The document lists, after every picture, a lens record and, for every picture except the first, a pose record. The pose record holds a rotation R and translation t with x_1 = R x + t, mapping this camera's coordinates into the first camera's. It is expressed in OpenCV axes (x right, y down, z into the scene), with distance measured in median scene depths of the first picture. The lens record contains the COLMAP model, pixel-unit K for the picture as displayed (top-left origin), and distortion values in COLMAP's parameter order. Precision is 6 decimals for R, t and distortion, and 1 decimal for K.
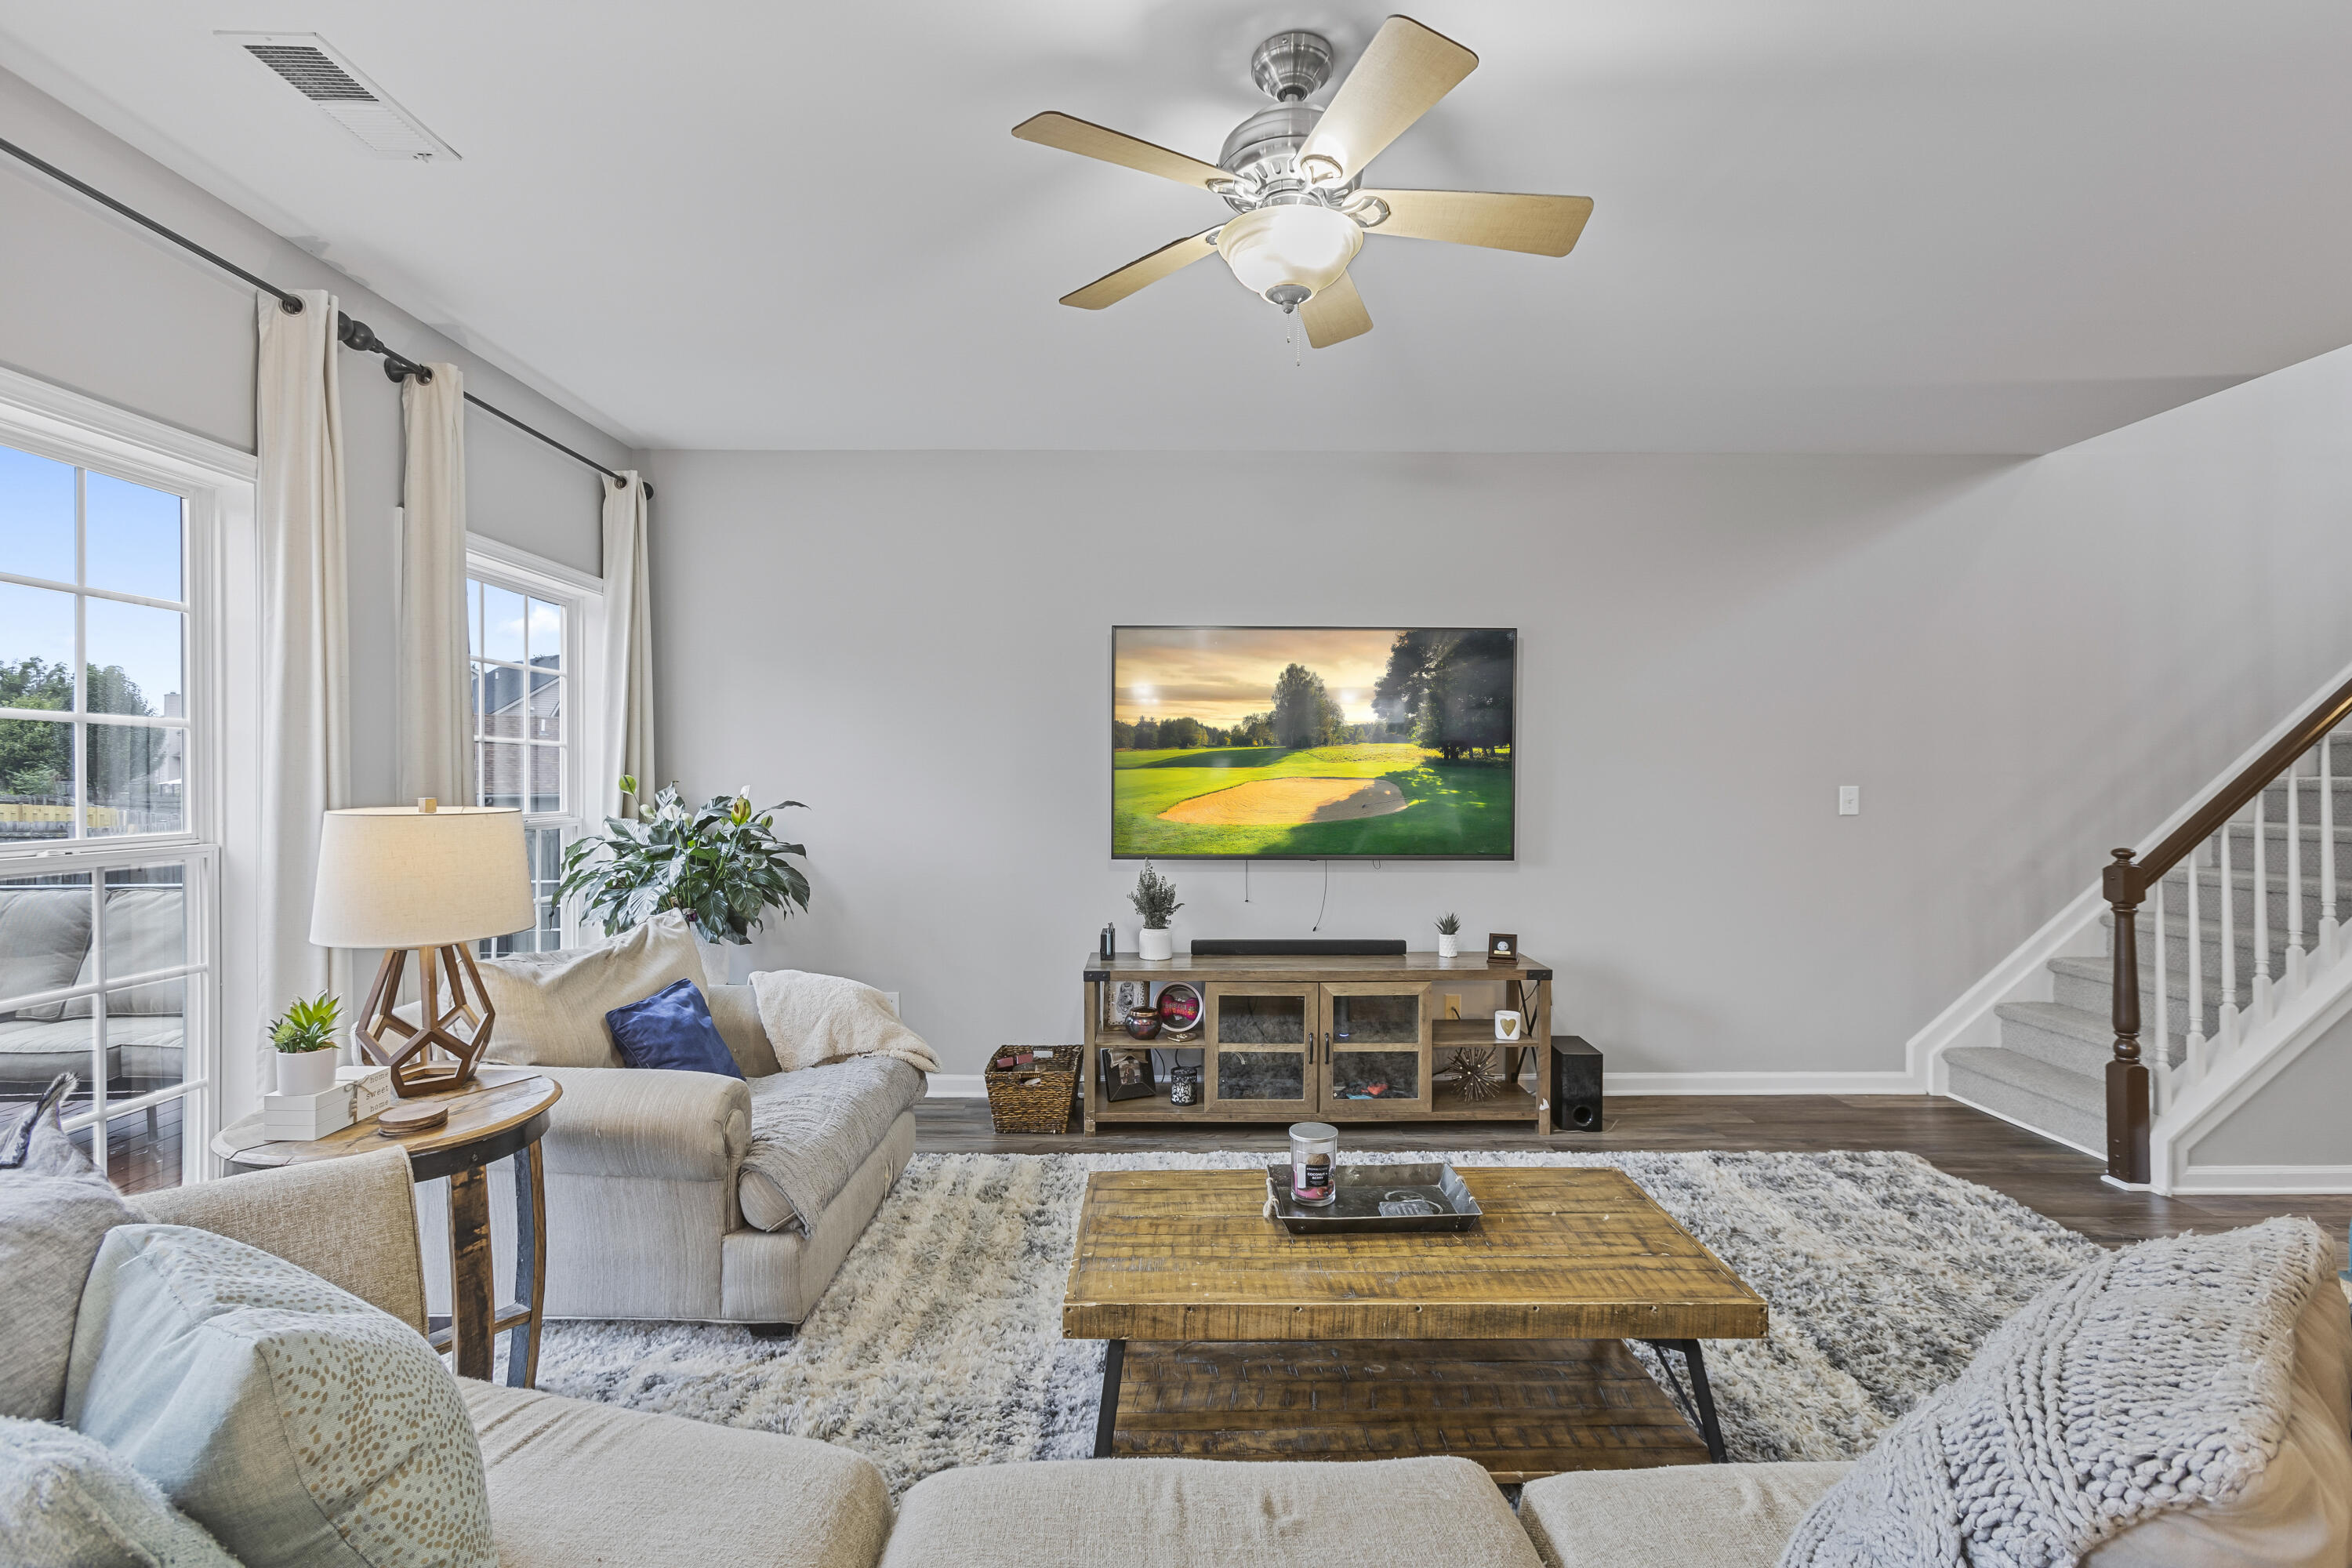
lens RADIAL K [[1039.3, 0, 1171.8], [0, 1039.3, 784.9], [0, 0, 1]] dist [-0.001295, 0.000030]
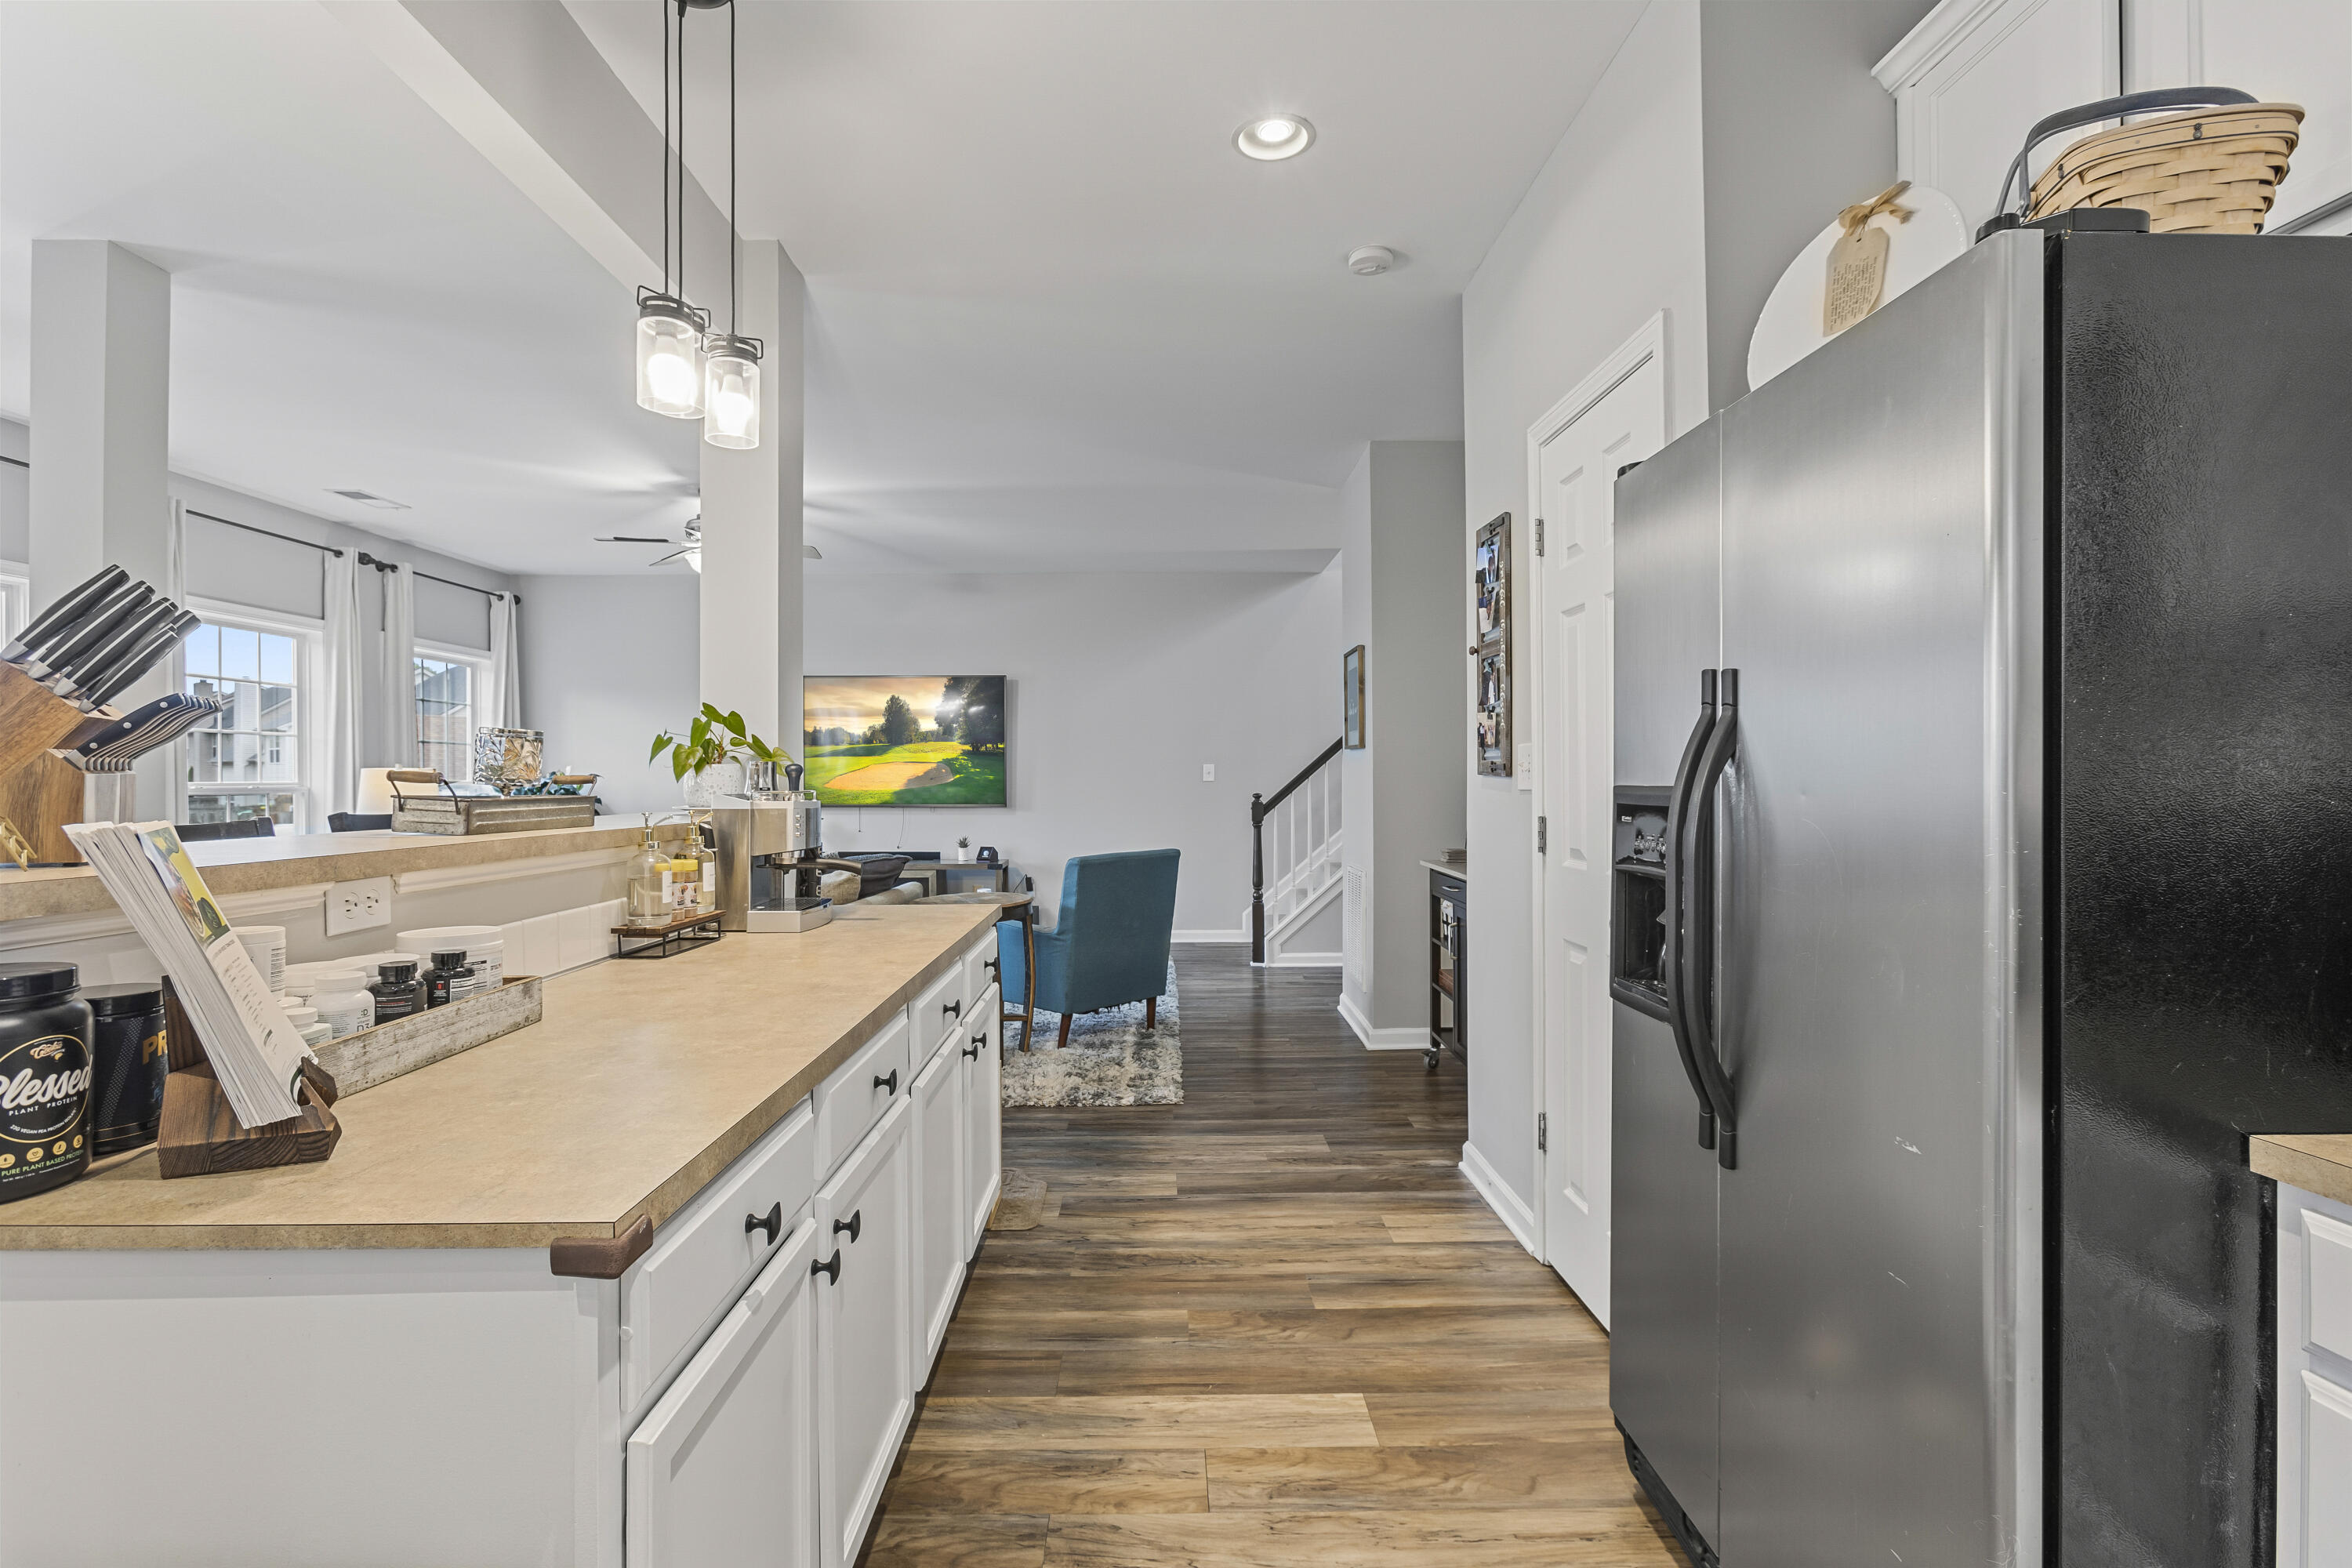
lens RADIAL K [[1115.9, 0, 1178.1], [0, 1115.9, 786.1], [0, 0, 1]] dist [-0.014786, 0.006828]
pose [[0.999968, -0.004195, 0.006775, 0.580916], [0.004224, 0.999982, -0.004252, 0.043297], [-0.006757, 0.004281, 0.999968, -0.856492]]
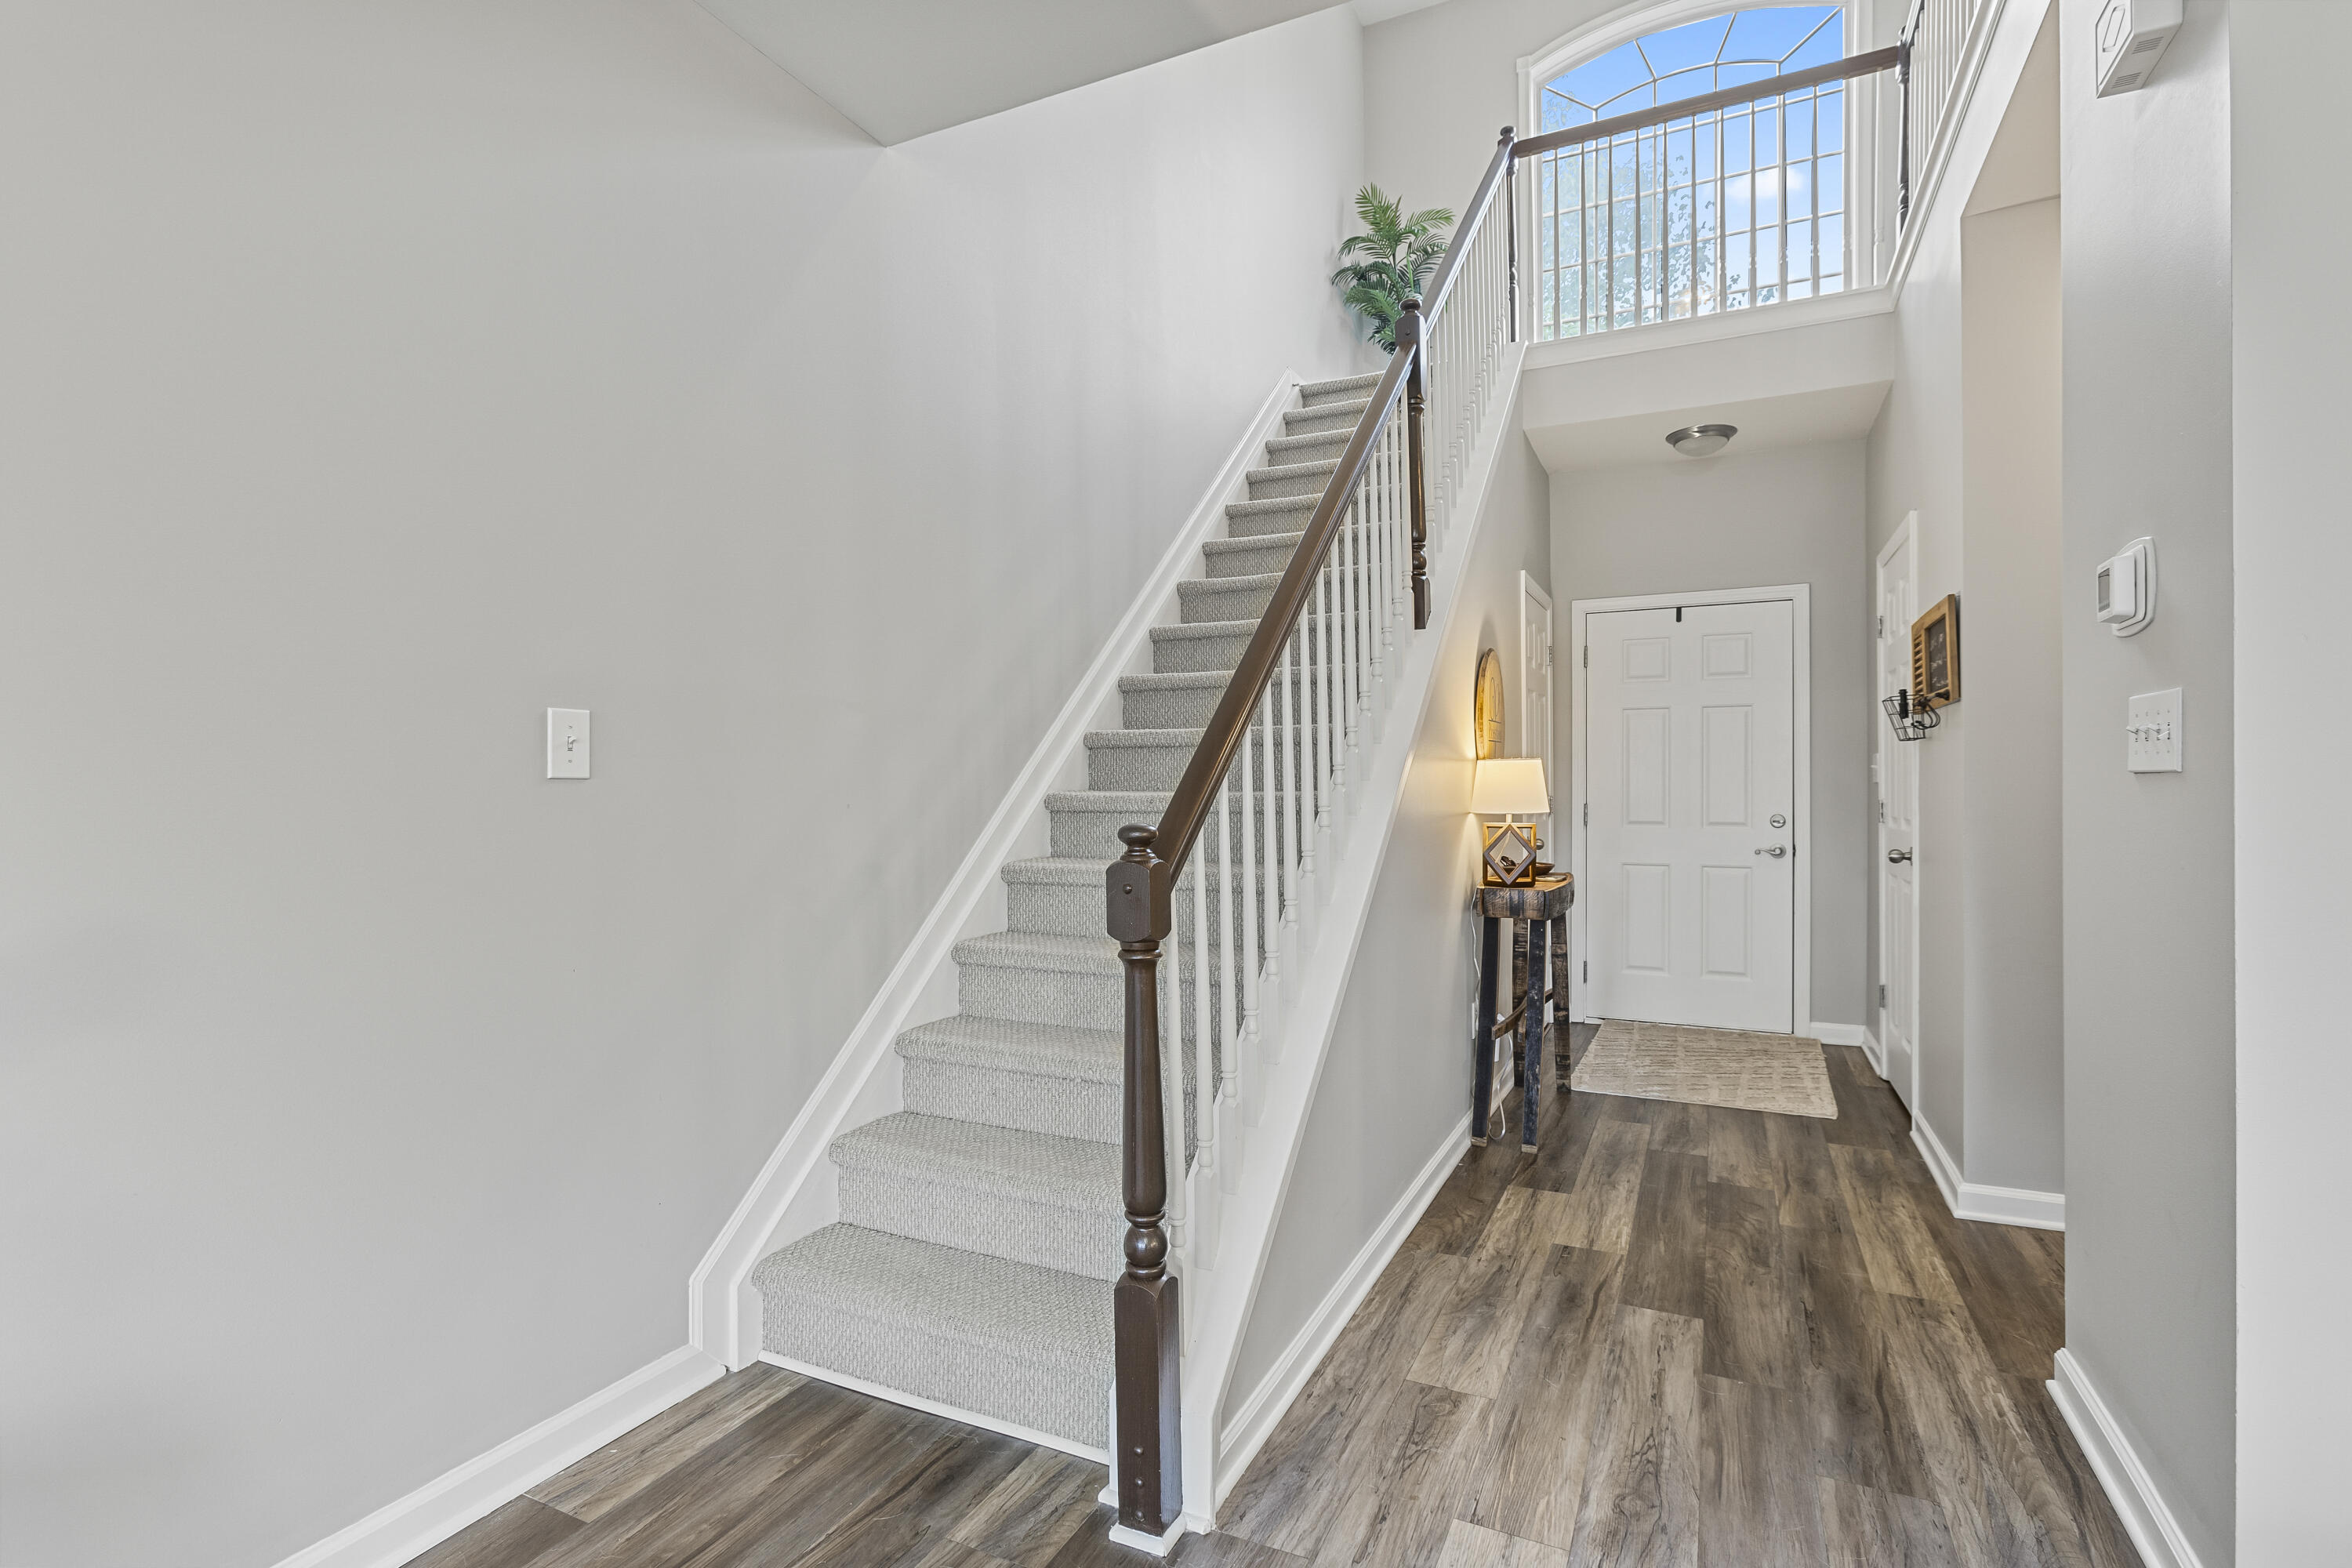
lens RADIAL K [[1115.9, 0, 1164.0], [0, 1115.9, 789.1], [0, 0, 1]] dist [-0.014786, 0.006828]
pose [[0.445277, 0.000187, 0.895393, 0.356222], [0.005902, 0.999978, -0.003144, 0.035471], [-0.895373, 0.006685, 0.445266, 0.582444]]
